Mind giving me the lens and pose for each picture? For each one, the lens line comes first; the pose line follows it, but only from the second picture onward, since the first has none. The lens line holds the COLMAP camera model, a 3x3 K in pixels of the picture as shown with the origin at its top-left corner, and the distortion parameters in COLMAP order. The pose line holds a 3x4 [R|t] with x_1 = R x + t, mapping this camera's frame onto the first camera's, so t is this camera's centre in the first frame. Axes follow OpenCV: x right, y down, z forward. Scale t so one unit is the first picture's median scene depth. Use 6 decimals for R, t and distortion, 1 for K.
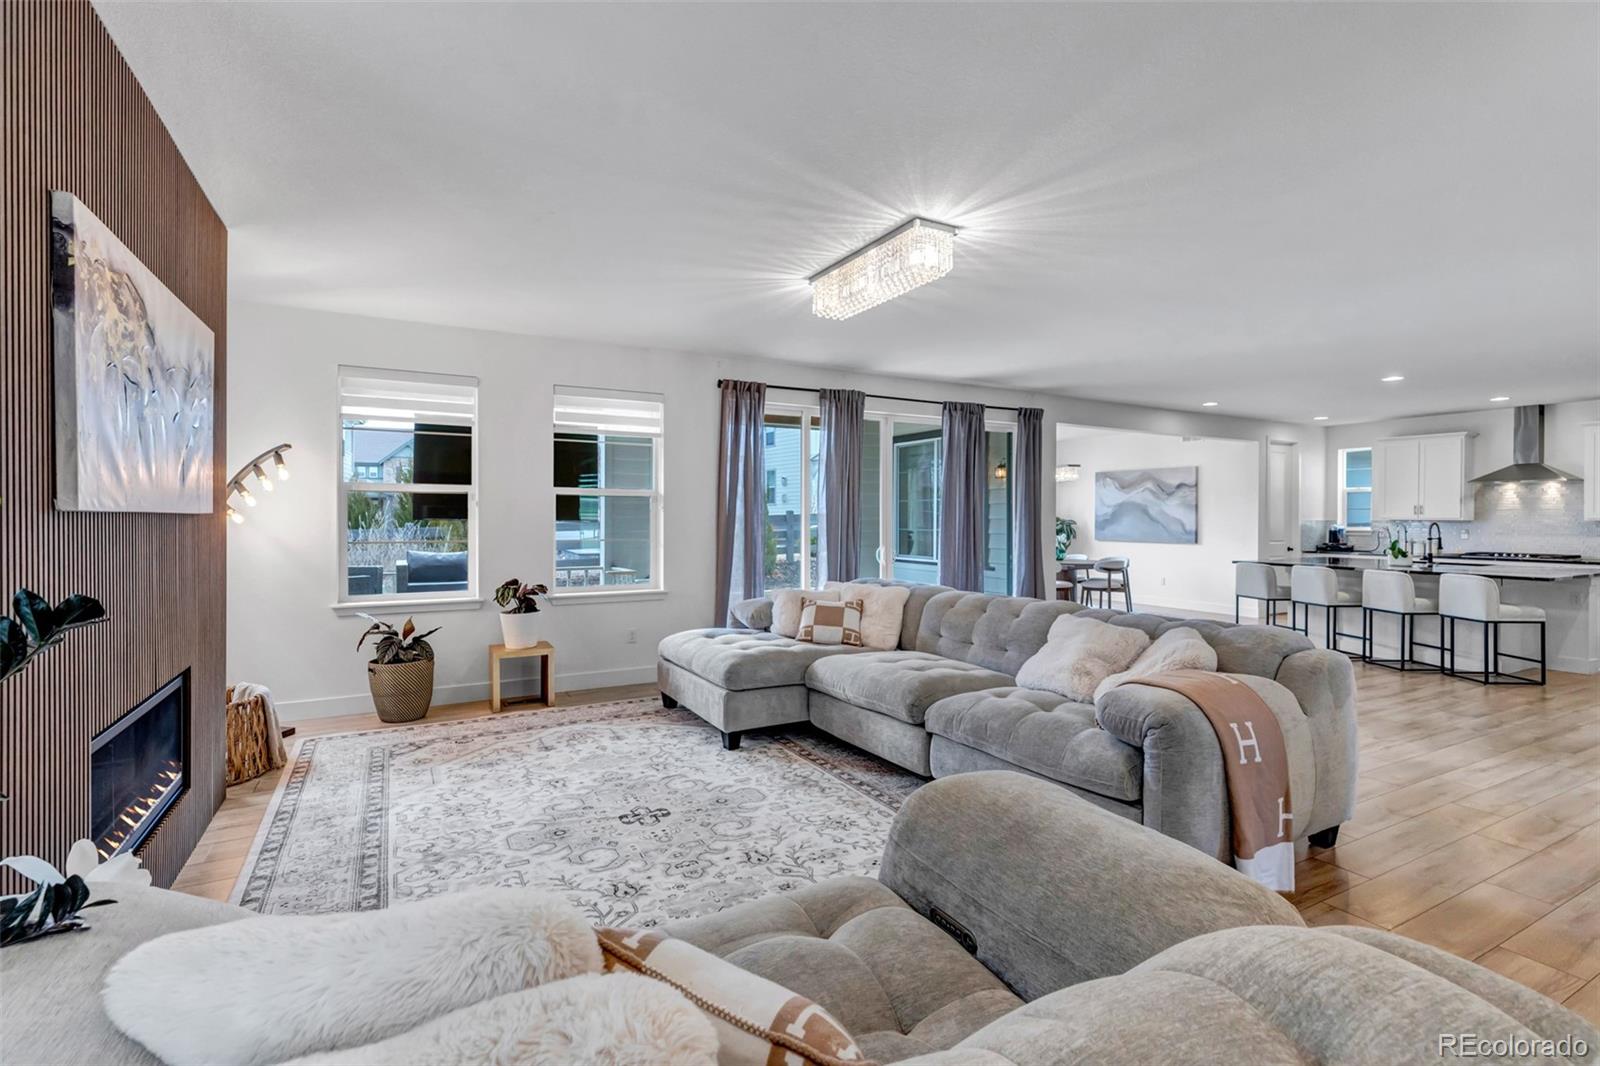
lens RADIAL K [[741.3, 0, 795.9], [0, 741.3, 522.3], [0, 0, 1]] dist [0.003202, 0.002640]
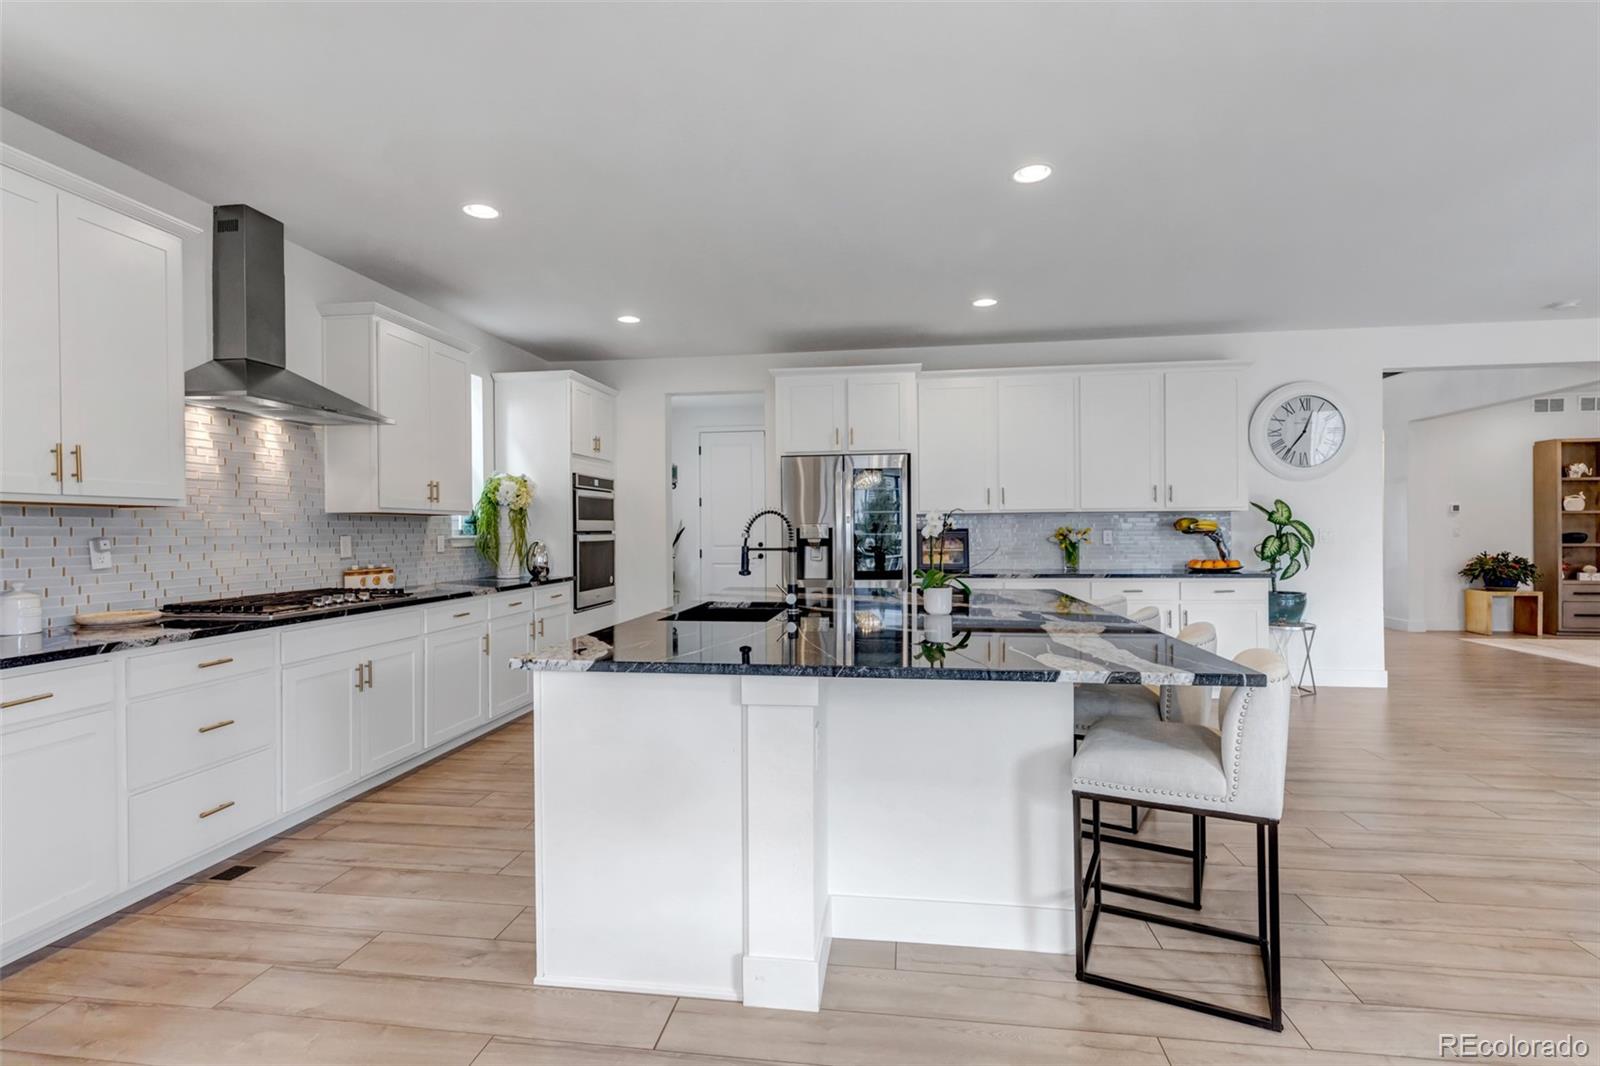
lens RADIAL K [[741.3, 0, 807.7], [0, 741.3, 542.7], [0, 0, 1]] dist [0.003202, 0.002640]
pose [[-0.800825, -0.008393, 0.598840, 0.845239], [0.009117, 0.999615, 0.026201, 0.010945], [-0.598829, 0.026442, -0.800440, 1.854000]]
